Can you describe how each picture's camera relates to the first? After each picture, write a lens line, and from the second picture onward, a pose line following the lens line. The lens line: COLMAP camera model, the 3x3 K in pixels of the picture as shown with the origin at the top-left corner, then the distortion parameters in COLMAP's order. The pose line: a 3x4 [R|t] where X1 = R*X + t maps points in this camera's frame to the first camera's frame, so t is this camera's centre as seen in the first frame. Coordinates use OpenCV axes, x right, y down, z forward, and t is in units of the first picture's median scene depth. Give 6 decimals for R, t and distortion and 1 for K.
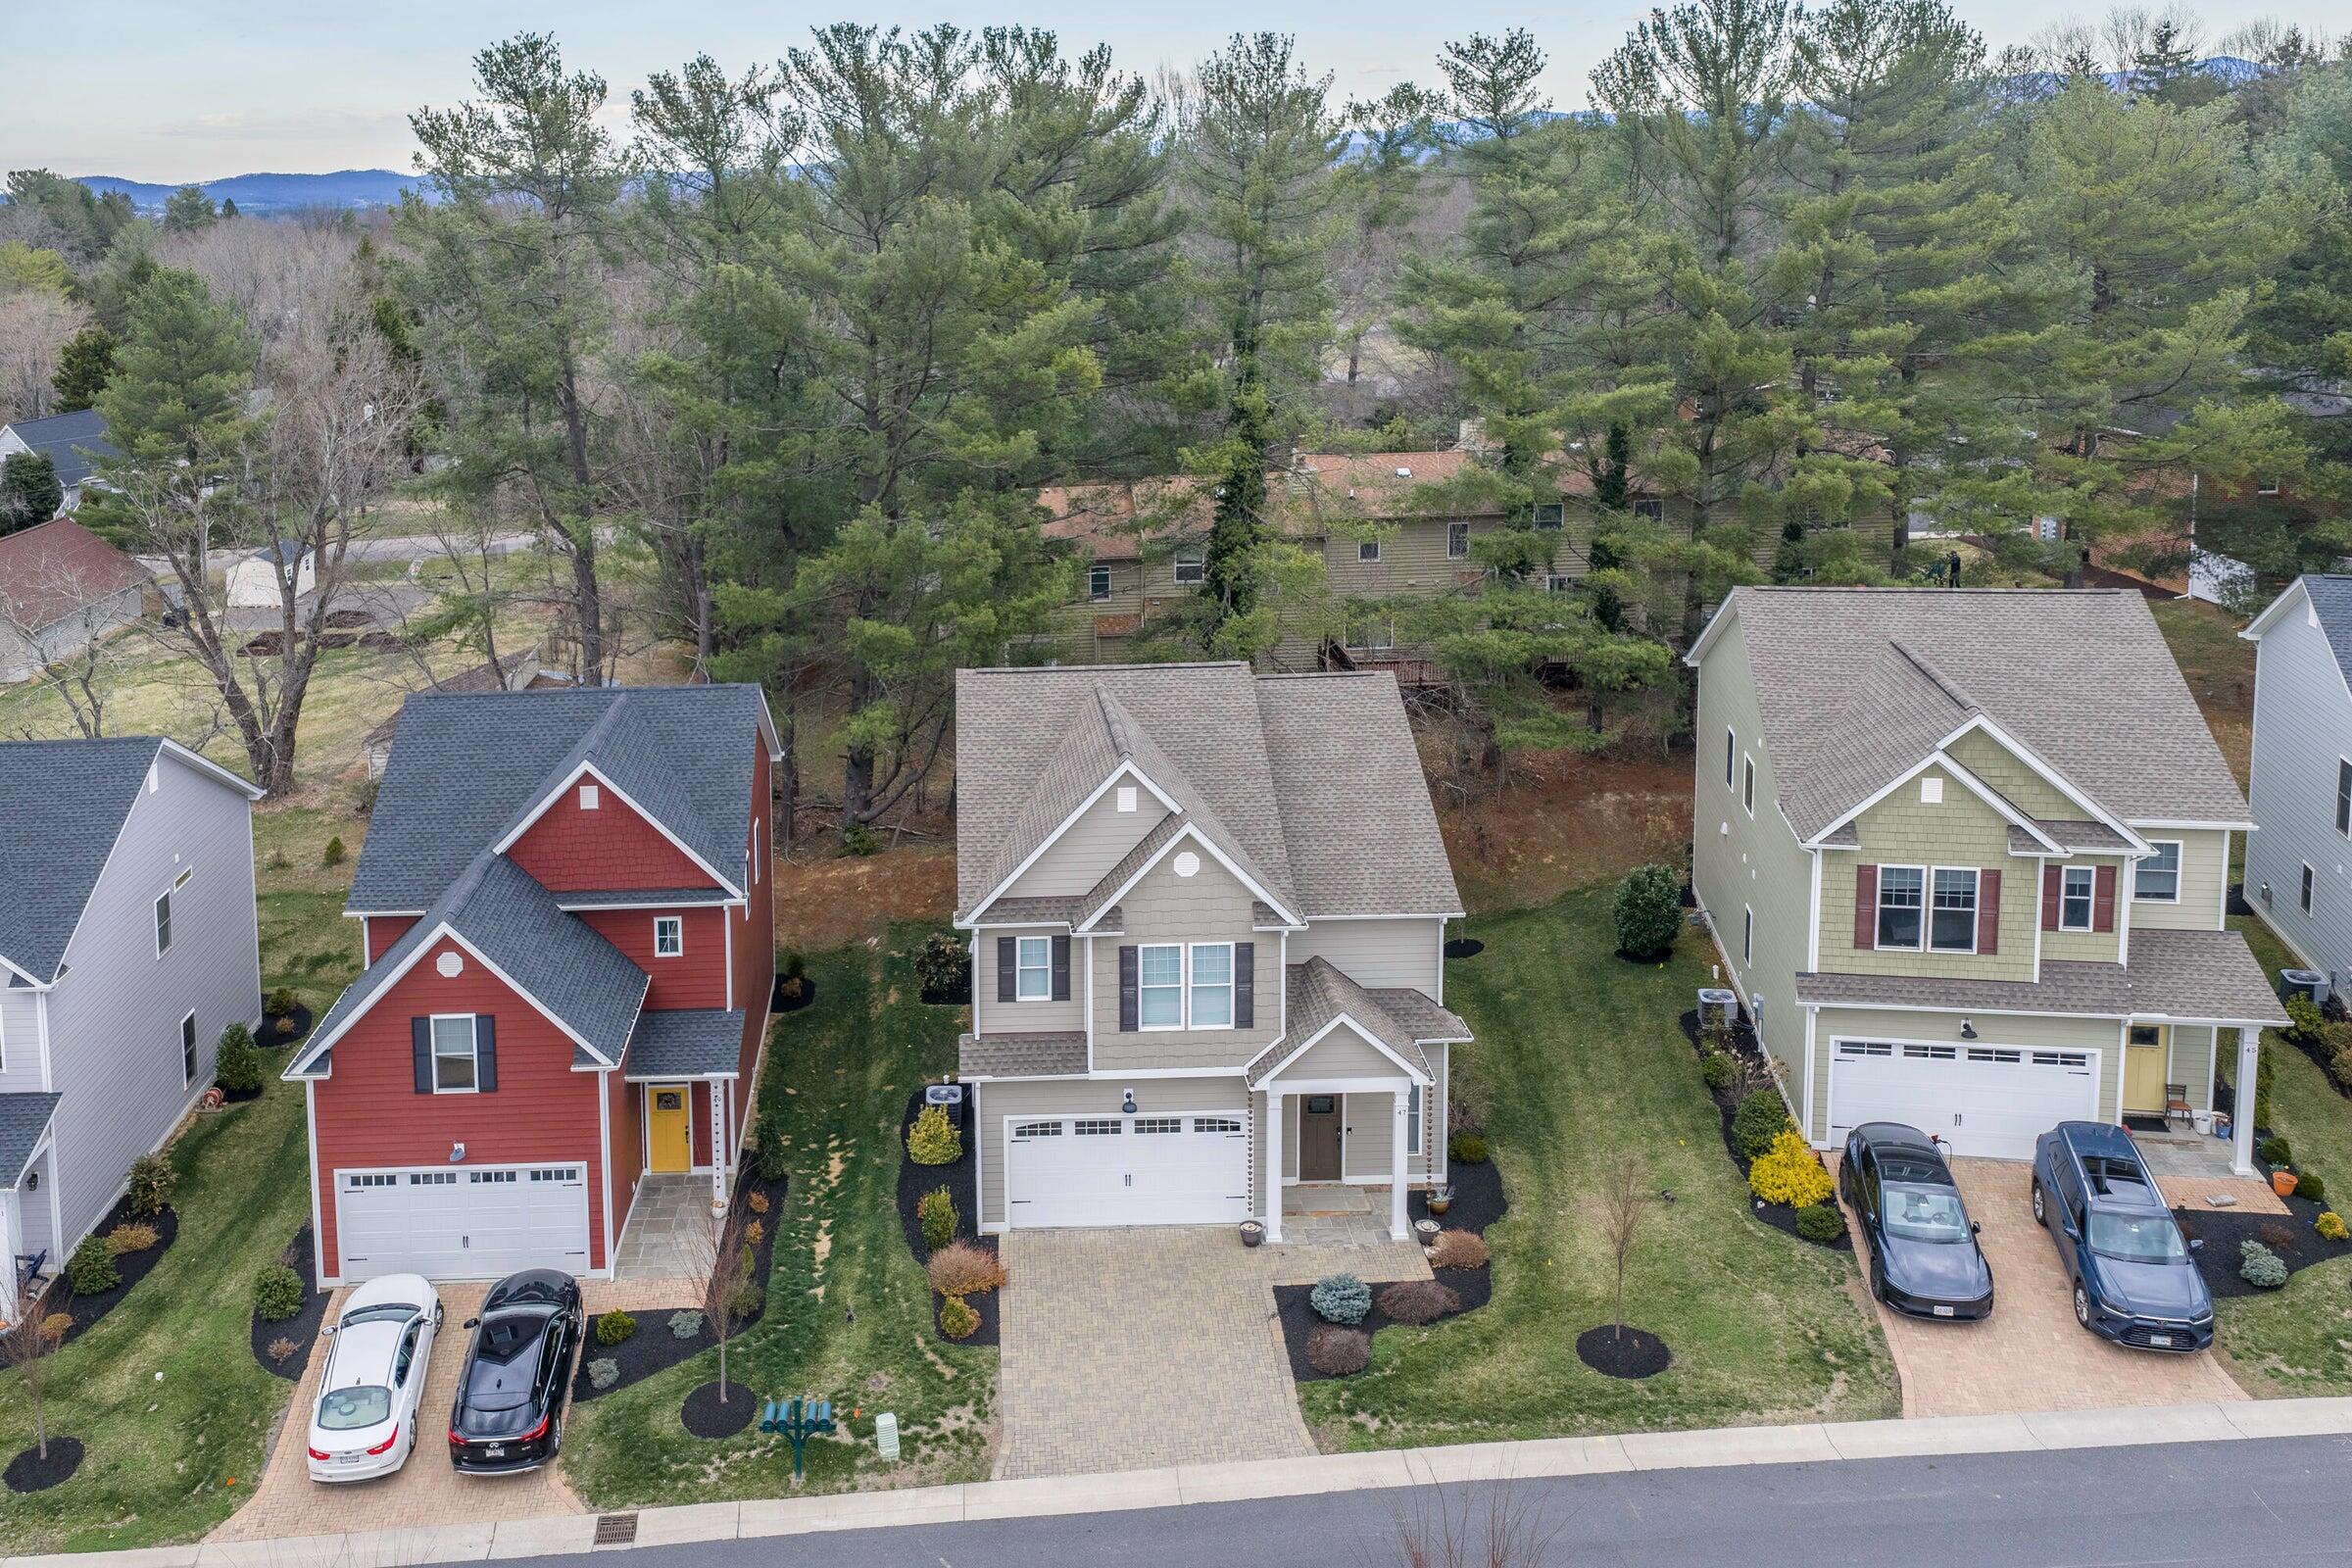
lens RADIAL K [[1935.6, 0, 1000.0], [0, 1935.6, 562.1], [0, 0, 1]] dist [0.018944, -0.001077]
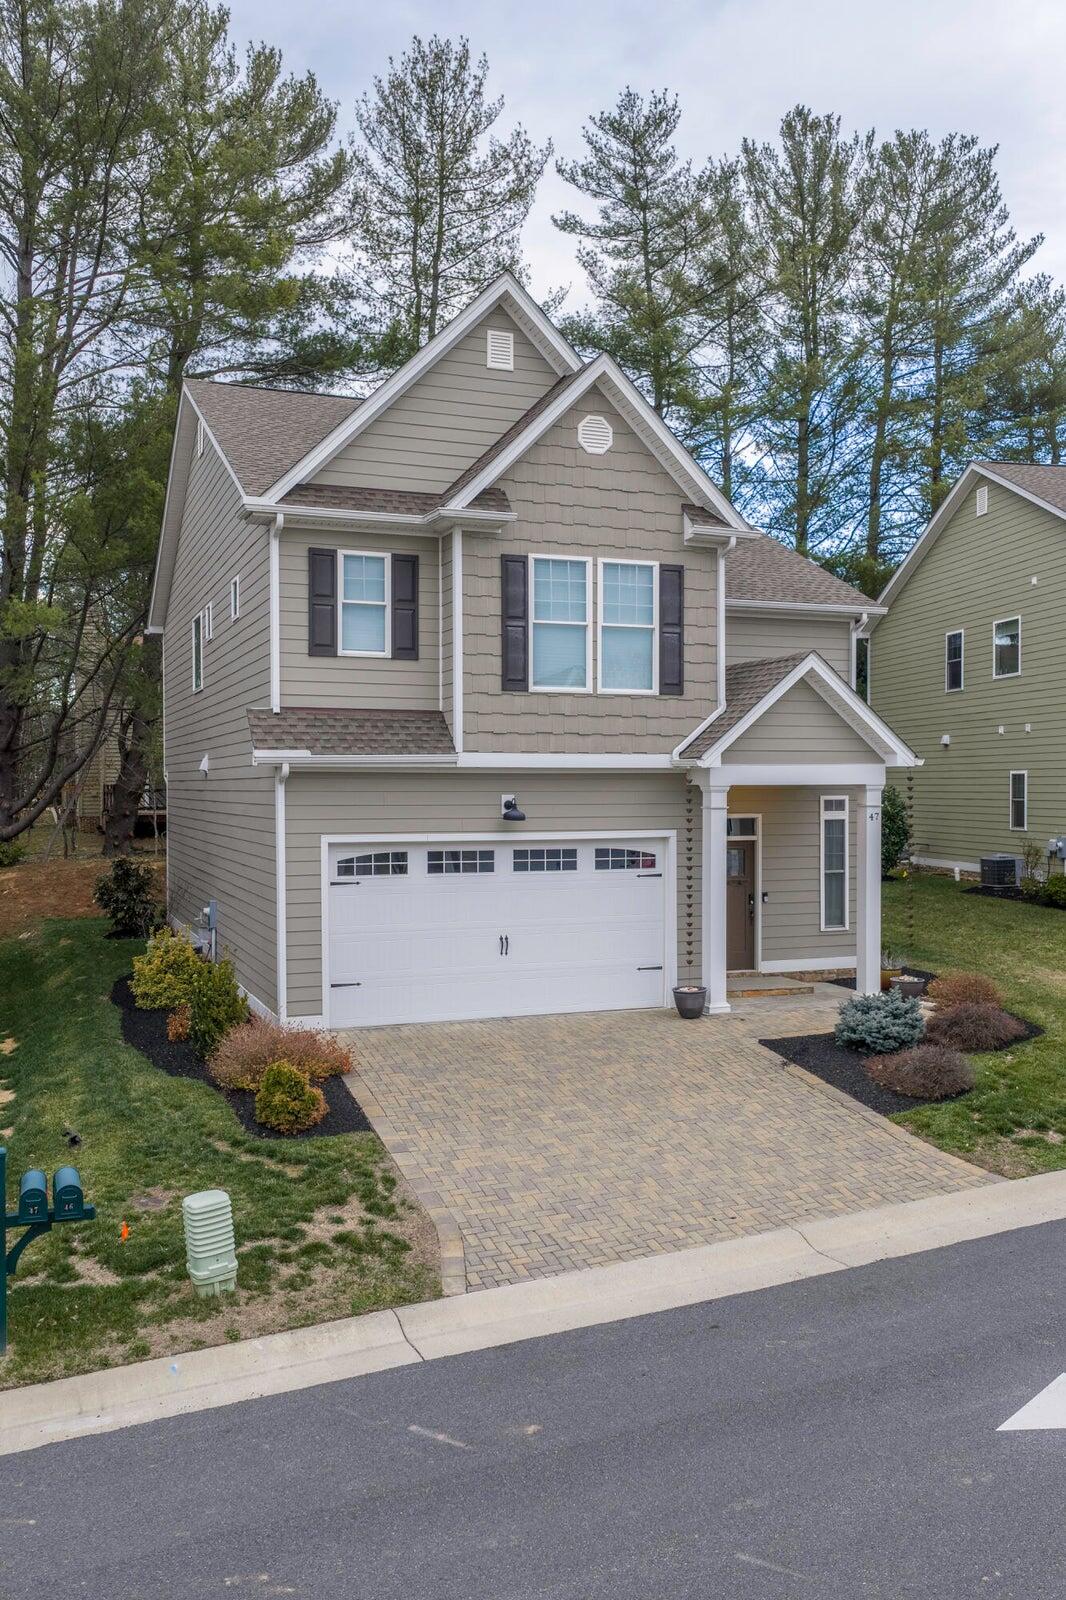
lens RADIAL K [[1316.7, 0, 536.4], [0, 1316.7, 833.5], [0, 0, 1]] dist [0.018944, -0.001077]
pose [[0.939747, 0.000675, 0.341869, -0.080175], [0.043382, 0.991679, -0.121209, 0.346372], [-0.339106, 0.128737, 0.931898, 0.588675]]
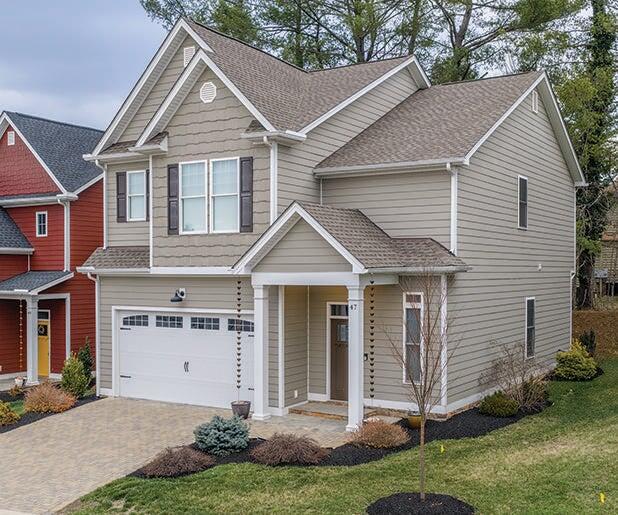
lens RADIAL K [[783.8, 0, 310.6], [0, 783.8, 297.4], [0, 0, 1]] dist [0.010728, -0.063421]
pose [[0.838965, 0.032370, -0.543221, 0.425241], [-0.097825, 0.990939, -0.092035, 0.322904], [0.535320, 0.130355, 0.834530, 0.626847]]
